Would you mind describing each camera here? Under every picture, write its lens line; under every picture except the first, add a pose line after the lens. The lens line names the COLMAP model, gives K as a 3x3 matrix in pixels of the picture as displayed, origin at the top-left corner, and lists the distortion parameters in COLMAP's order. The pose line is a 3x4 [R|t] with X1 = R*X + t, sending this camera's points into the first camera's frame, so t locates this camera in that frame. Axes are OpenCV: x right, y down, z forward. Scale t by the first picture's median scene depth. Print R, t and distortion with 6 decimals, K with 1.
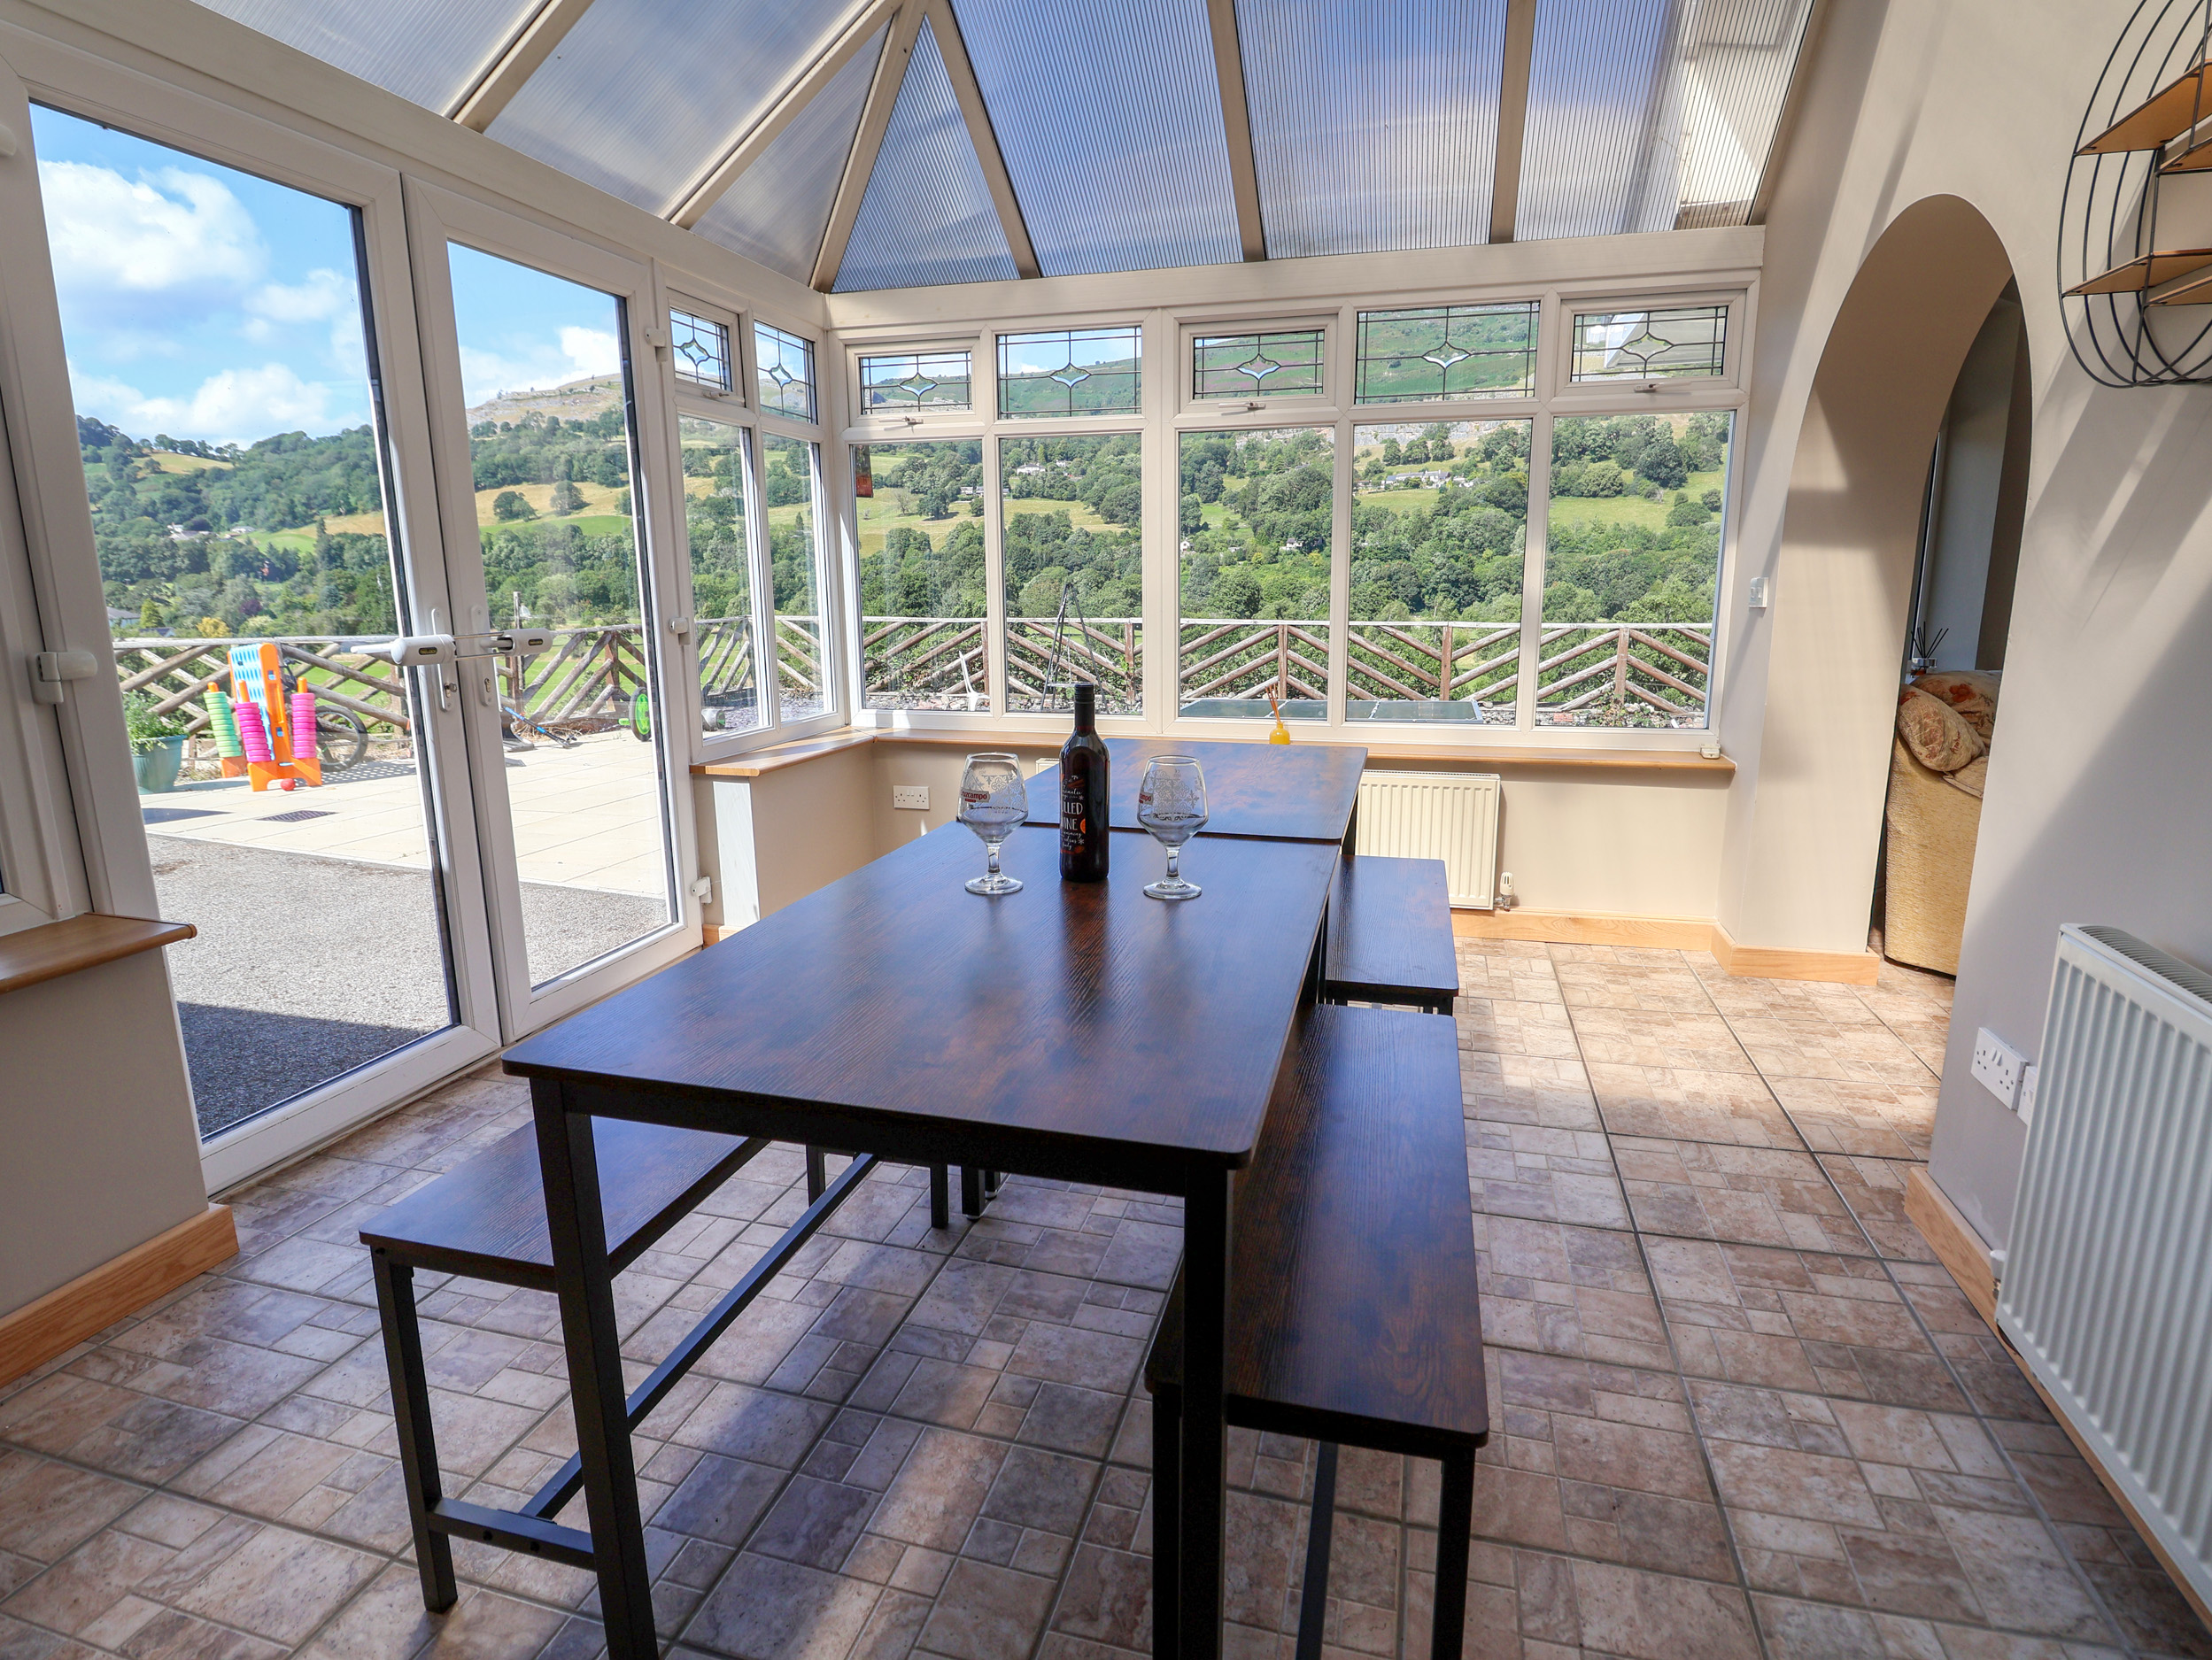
lens RADIAL K [[1149.5, 0, 1122.9], [0, 1149.5, 792.8], [0, 0, 1]] dist [0.004098, -0.016832]
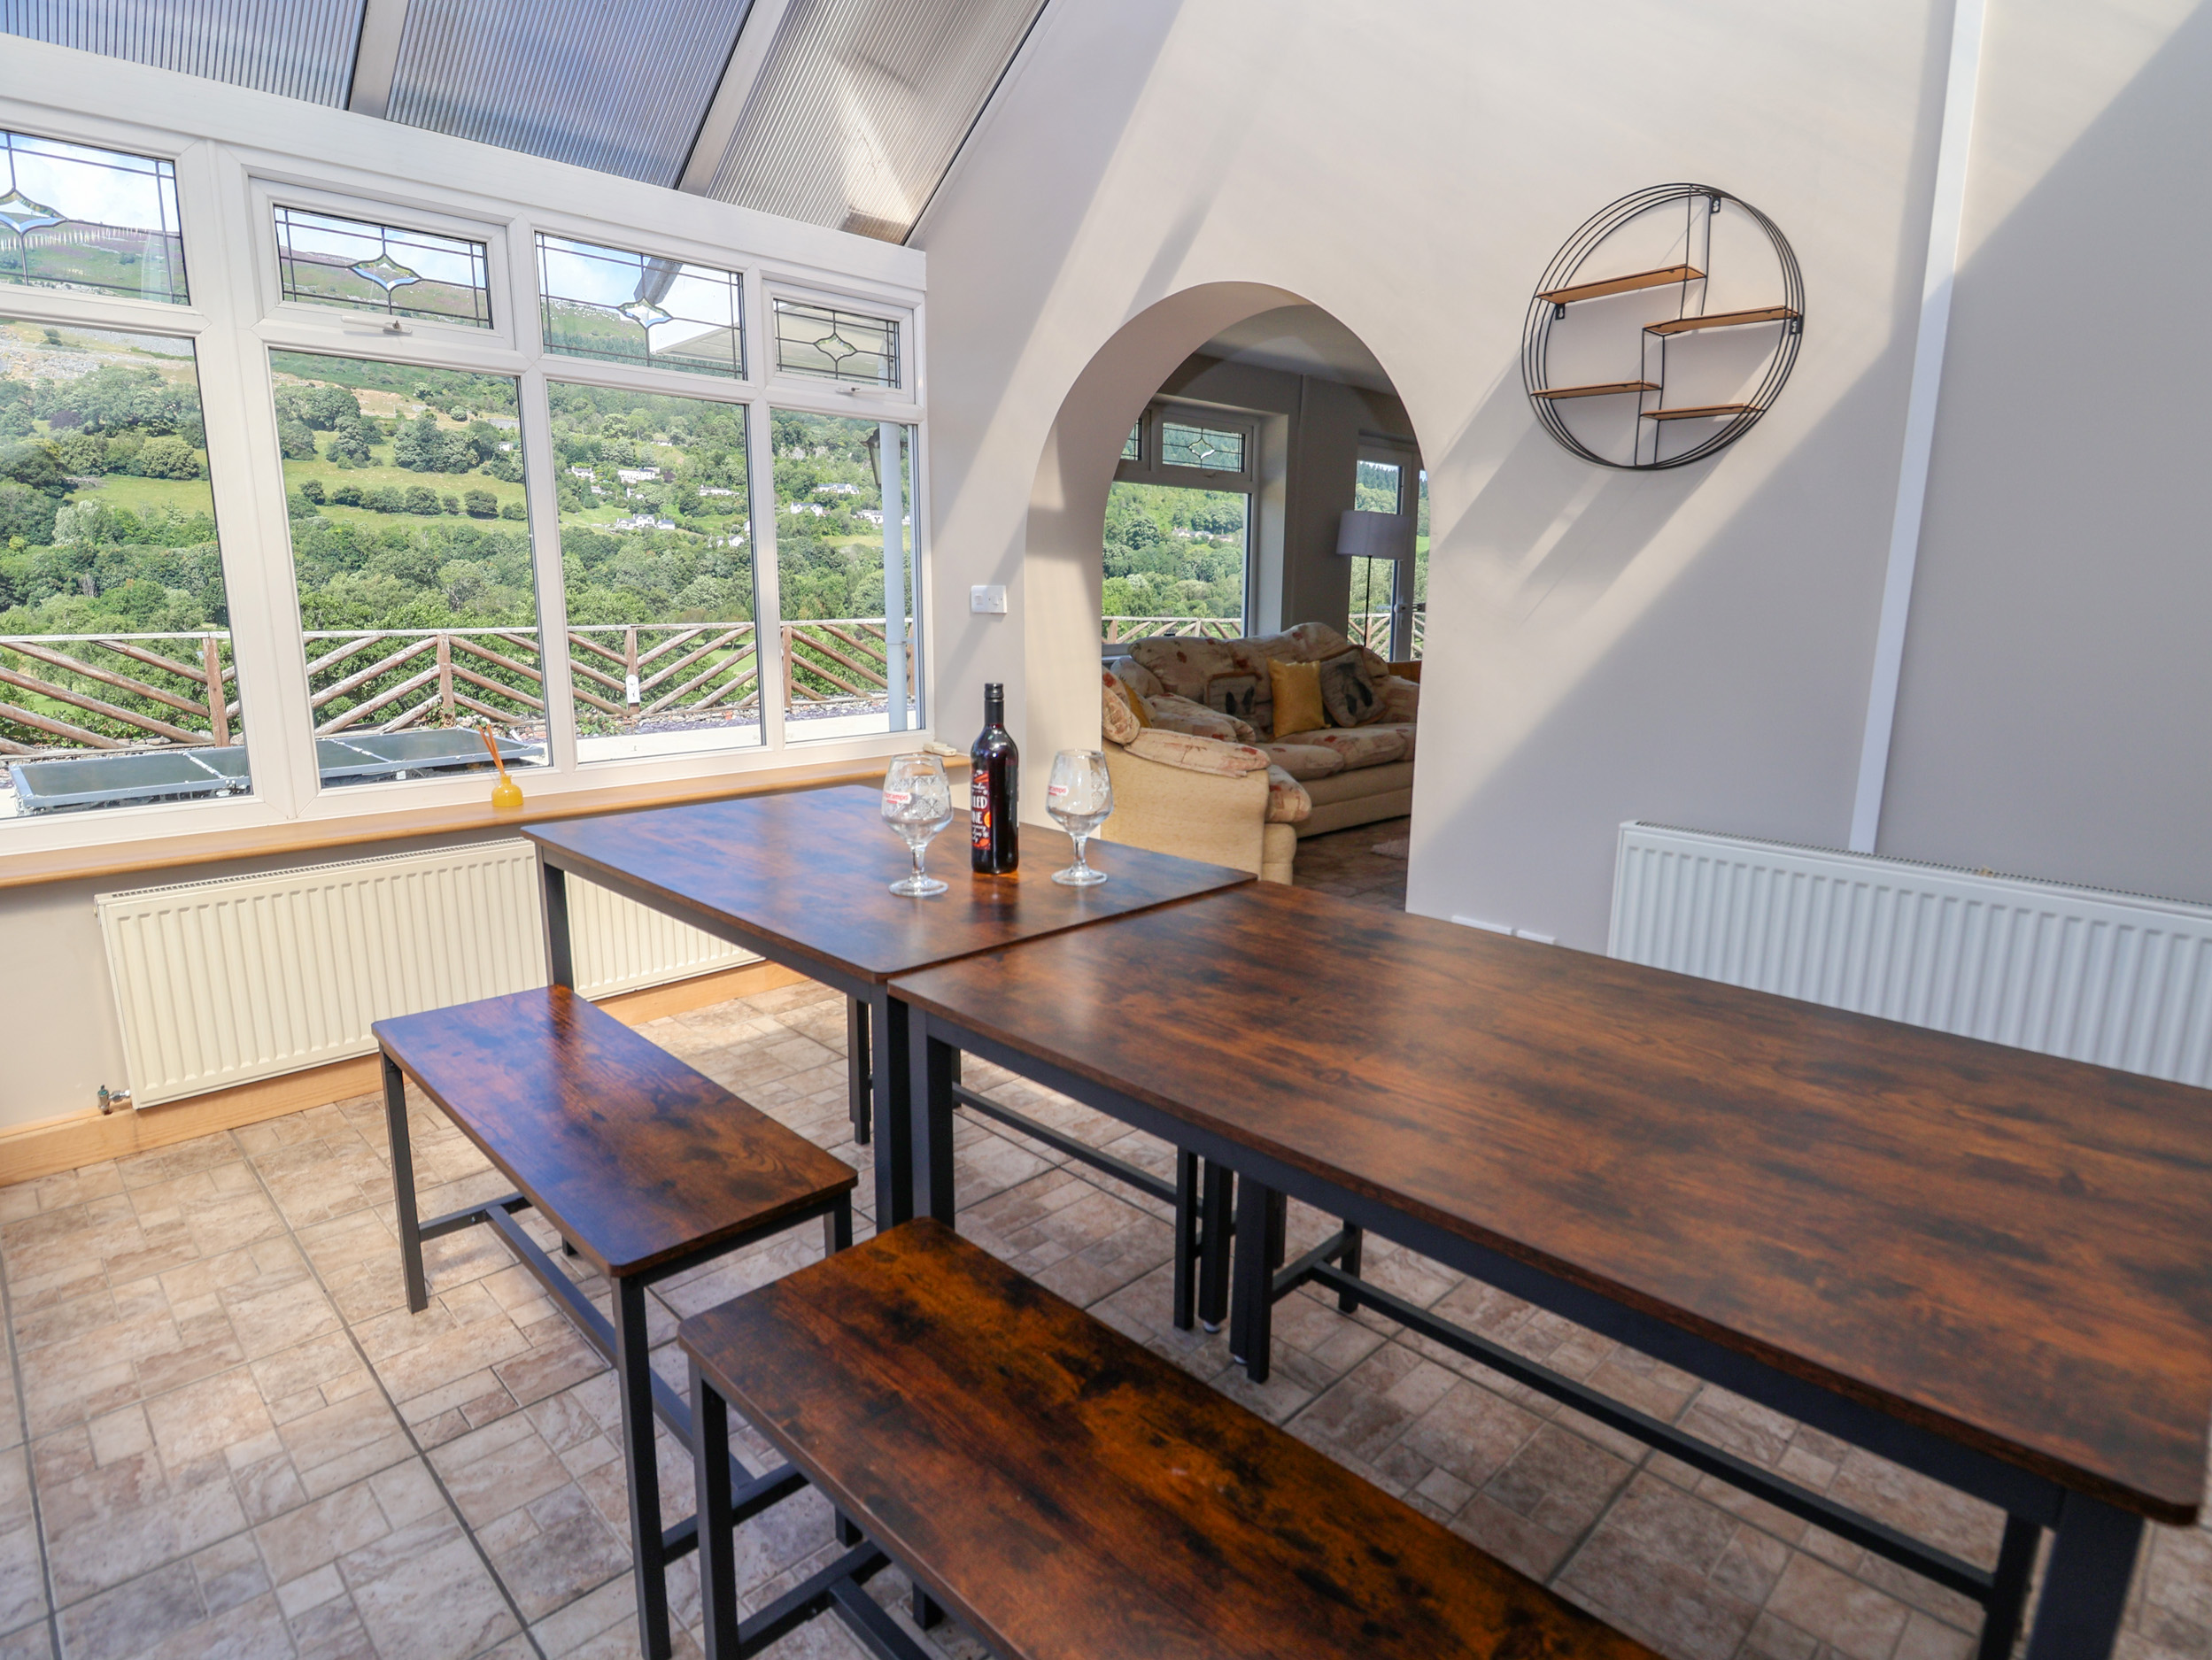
lens RADIAL K [[1172.4, 0, 1108.2], [0, 1172.4, 809.1], [0, 0, 1]] dist [0.000719, -0.014842]
pose [[0.499559, -0.153189, 0.852628, -0.102493], [0.144721, 0.985167, 0.092209, -0.017836], [-0.854106, 0.077329, 0.514318, 0.096483]]
